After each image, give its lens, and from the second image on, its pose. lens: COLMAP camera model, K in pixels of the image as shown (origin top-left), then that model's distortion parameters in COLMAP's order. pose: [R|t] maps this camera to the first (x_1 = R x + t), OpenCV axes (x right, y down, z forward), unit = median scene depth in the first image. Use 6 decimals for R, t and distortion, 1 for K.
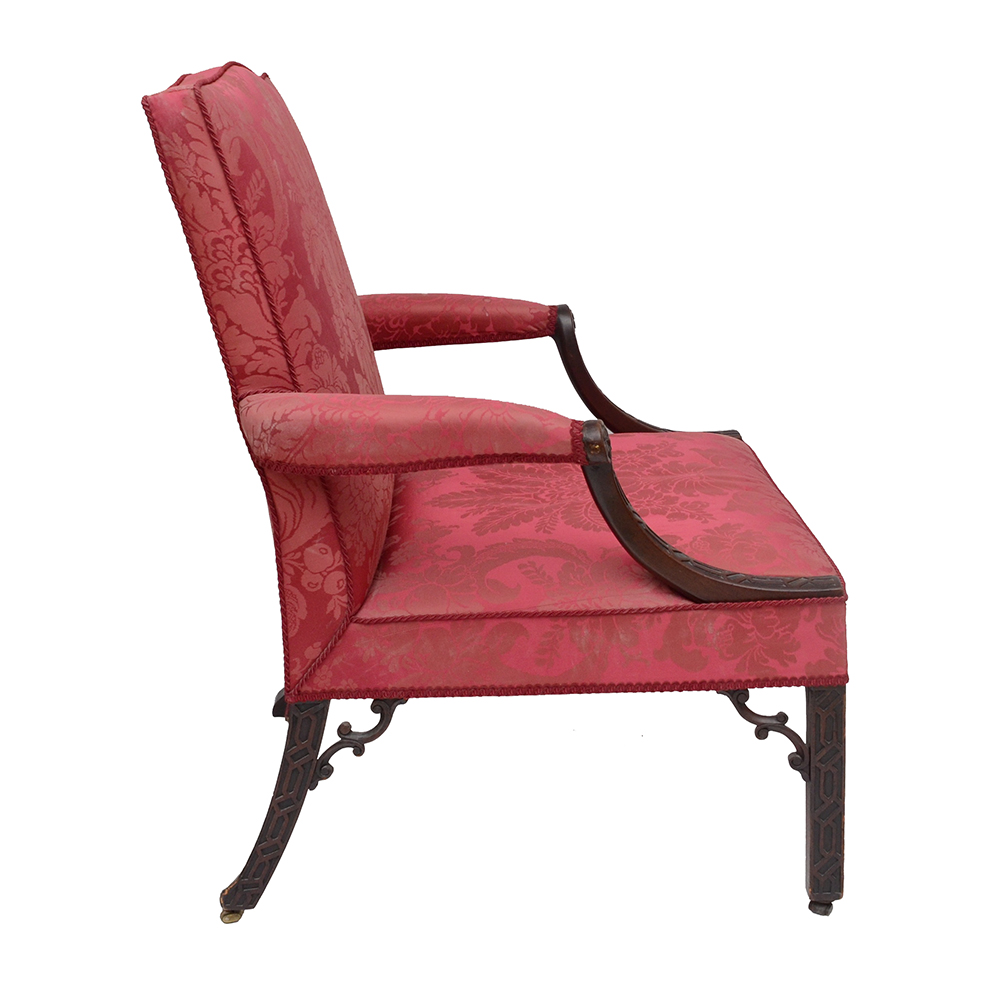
lens RADIAL K [[1514.7, 0, 511.8], [0, 1514.7, 411.1], [0, 0, 1]] dist [-0.042256, -0.024428]
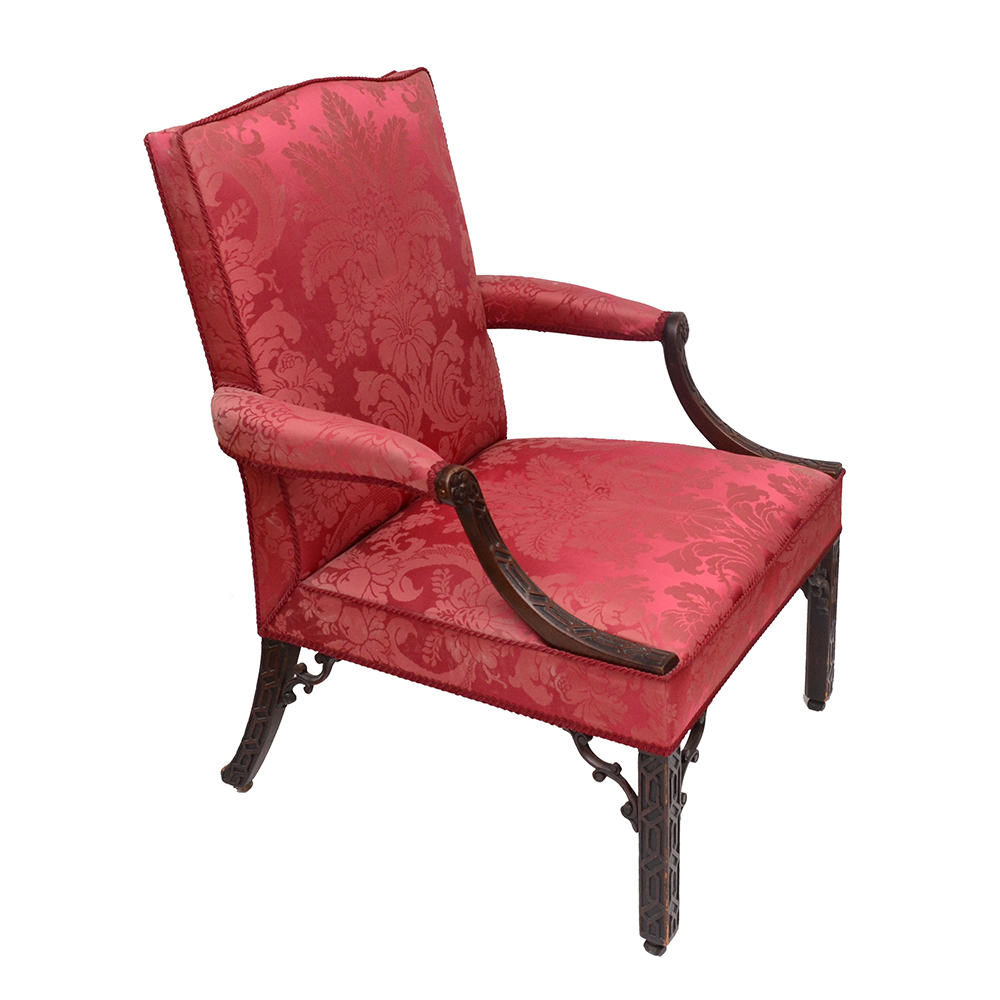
lens RADIAL K [[1514.7, 0, 511.8], [0, 1514.7, 411.1], [0, 0, 1]] dist [-0.042256, -0.024428]
pose [[0.871825, 0.182474, -0.454559, 0.559475], [-0.126671, 0.980442, 0.150628, -0.195649], [0.473154, -0.073742, 0.877888, 0.054793]]
